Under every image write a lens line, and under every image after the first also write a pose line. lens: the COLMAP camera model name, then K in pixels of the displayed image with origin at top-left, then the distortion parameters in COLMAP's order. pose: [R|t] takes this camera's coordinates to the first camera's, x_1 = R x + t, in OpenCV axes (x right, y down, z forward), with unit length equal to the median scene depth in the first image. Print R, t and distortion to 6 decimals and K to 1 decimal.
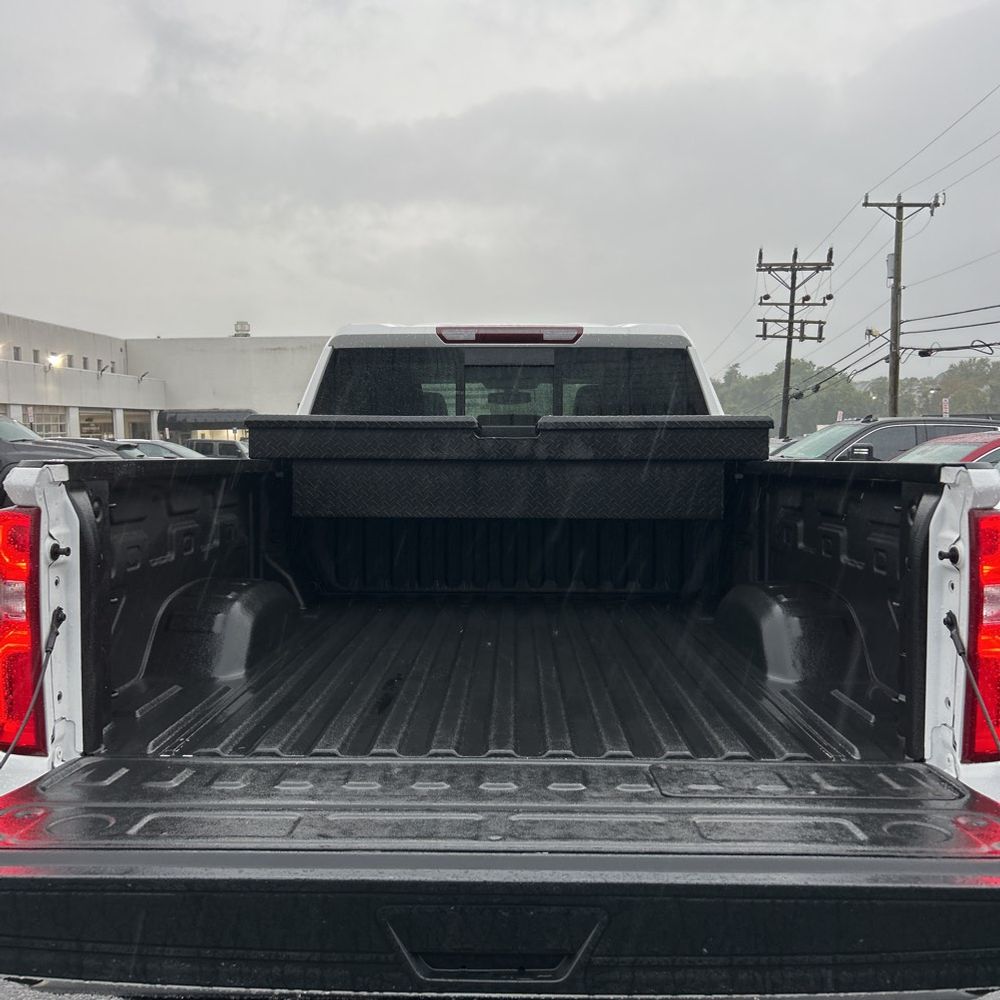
lens RADIAL K [[1005.8, 0, 501.8], [0, 1005.8, 505.7], [0, 0, 1]] dist [0.026615, 0.000000]
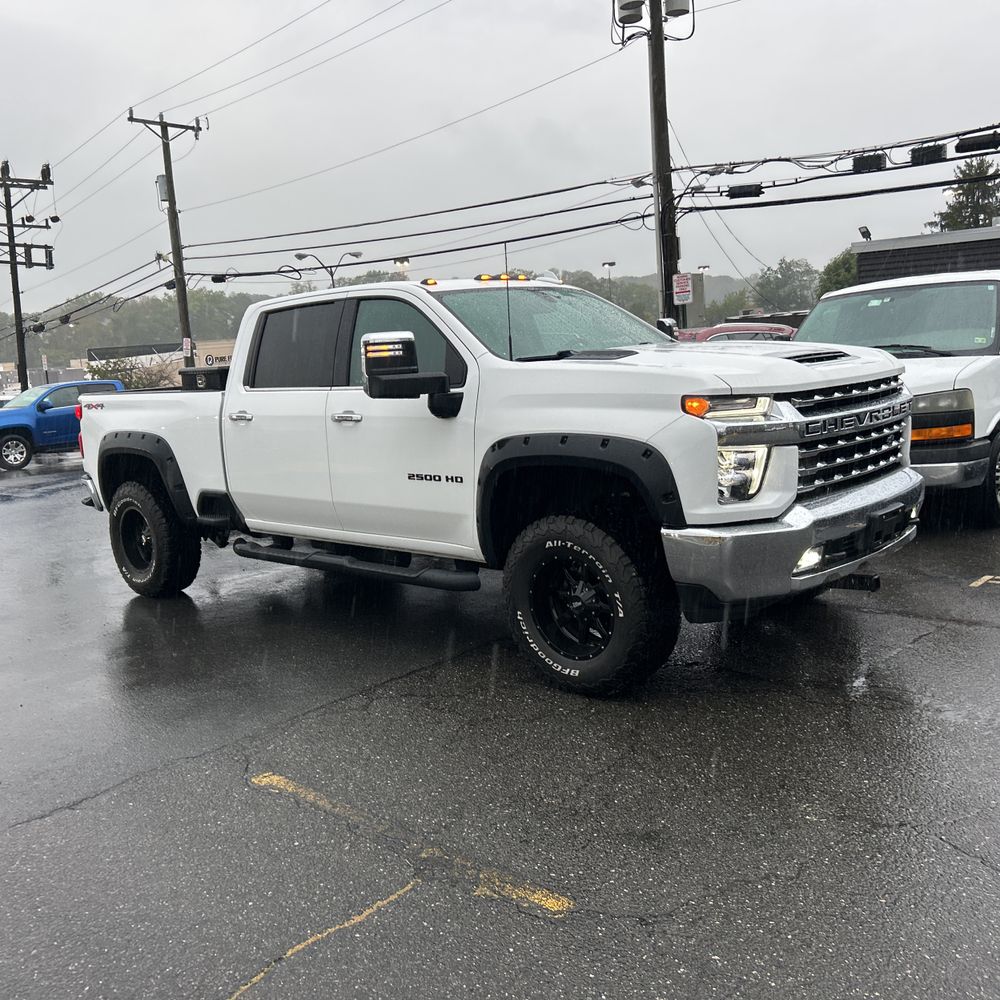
lens RADIAL K [[1005.8, 0, 496.7], [0, 1005.8, 494.1], [0, 0, 1]] dist [0.026615, 0.000000]
pose [[0.678067, -0.151480, 0.719221, -0.100758], [0.114694, 0.988352, 0.100033, -0.005661], [-0.725996, 0.014662, 0.687543, 0.078110]]
